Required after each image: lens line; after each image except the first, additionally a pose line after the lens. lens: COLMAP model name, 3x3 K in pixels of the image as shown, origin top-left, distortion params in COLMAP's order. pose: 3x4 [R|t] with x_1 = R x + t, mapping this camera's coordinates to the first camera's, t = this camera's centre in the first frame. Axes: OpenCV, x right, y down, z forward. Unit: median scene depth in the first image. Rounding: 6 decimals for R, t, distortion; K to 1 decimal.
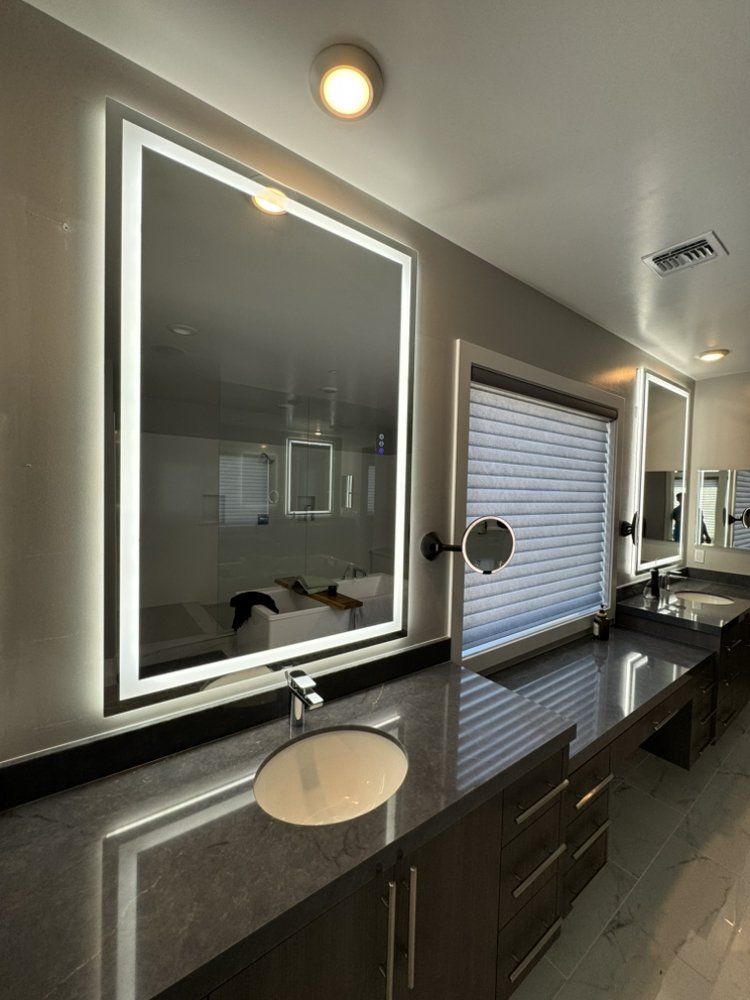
lens RADIAL K [[394.2, 0, 374.2], [0, 394.2, 500.2], [0, 0, 1]] dist [0.002416, 0.000206]
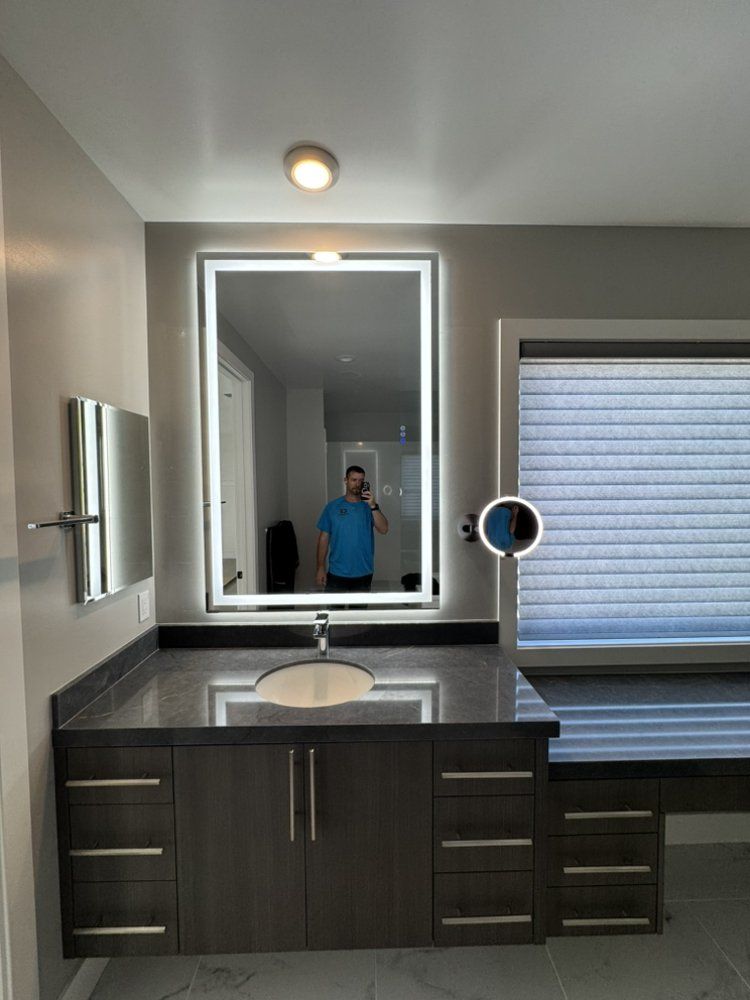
lens RADIAL K [[394.2, 0, 374.2], [0, 394.2, 500.0], [0, 0, 1]] dist [0.002416, 0.000206]
pose [[0.822389, -0.007623, -0.568874, 0.497490], [0.010675, 0.999941, 0.002033, 0.036726], [0.568825, -0.007744, 0.822422, 0.008635]]
